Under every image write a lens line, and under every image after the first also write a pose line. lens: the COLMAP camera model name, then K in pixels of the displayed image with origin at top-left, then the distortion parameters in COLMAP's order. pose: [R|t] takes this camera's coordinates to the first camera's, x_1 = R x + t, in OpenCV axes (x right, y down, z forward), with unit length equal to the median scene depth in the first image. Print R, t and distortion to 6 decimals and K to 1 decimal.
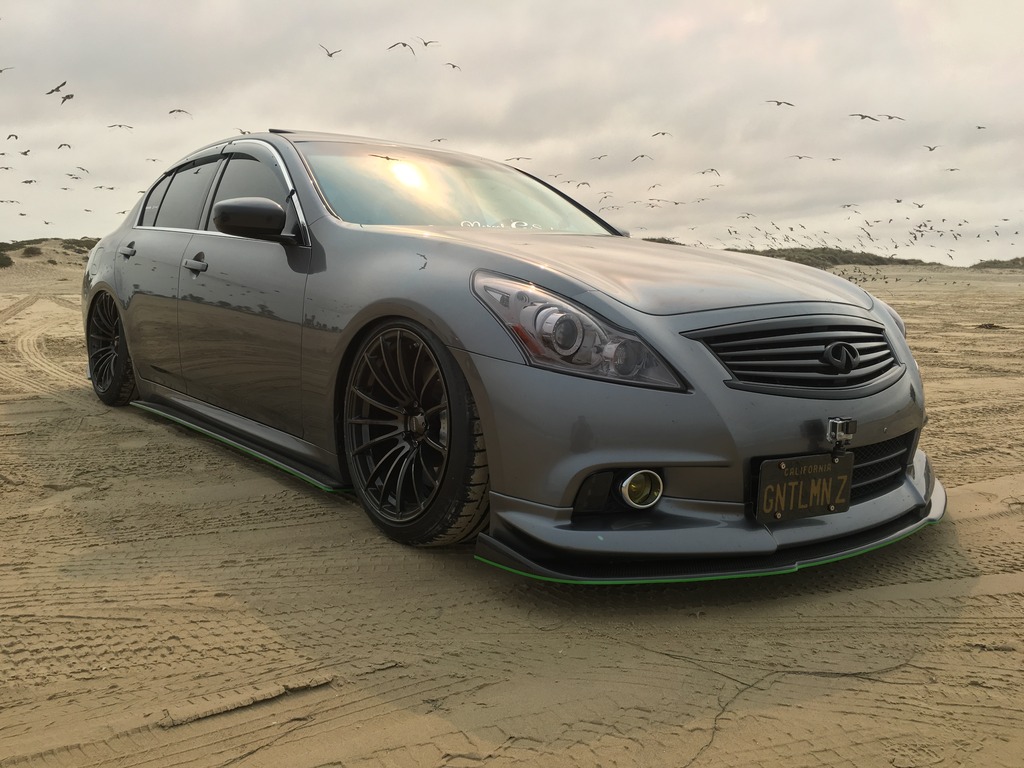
lens RADIAL K [[874.2, 0, 500.7], [0, 874.2, 377.2], [0, 0, 1]] dist [0.077099, -0.096712]
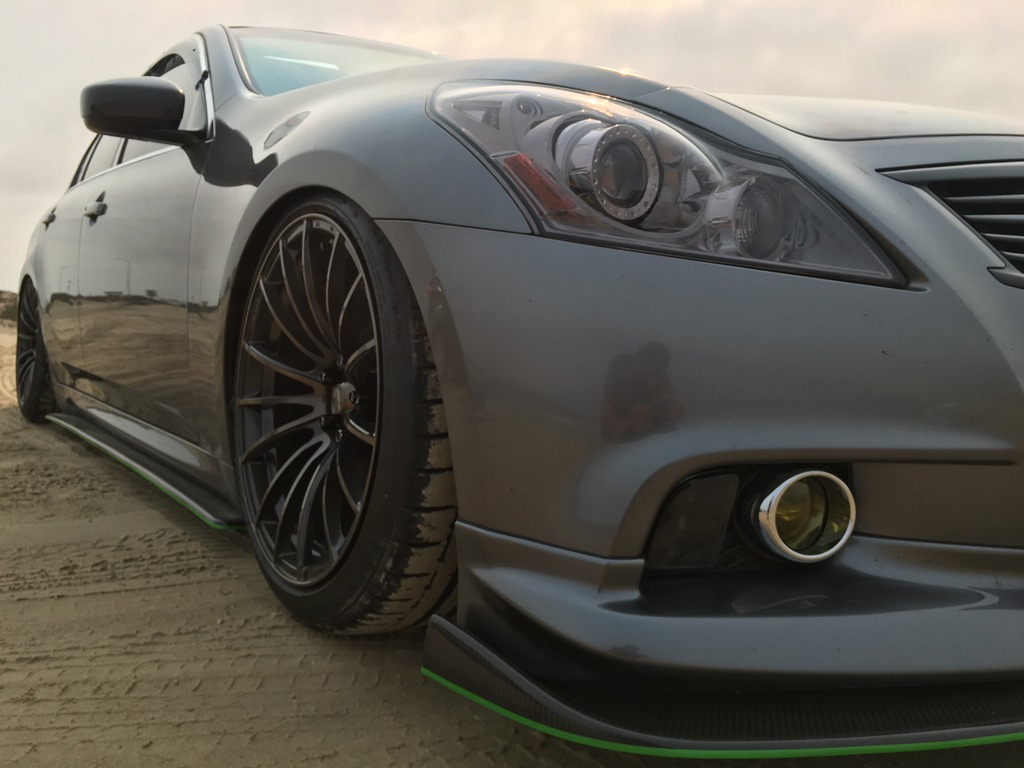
lens RADIAL K [[874.2, 0, 500.7], [0, 874.2, 377.2], [0, 0, 1]] dist [0.077099, -0.096712]
pose [[0.997505, -0.008065, -0.070130, 0.041319], [0.004044, 0.998350, -0.057282, 0.079164], [0.070476, 0.056855, 0.995892, 0.528403]]
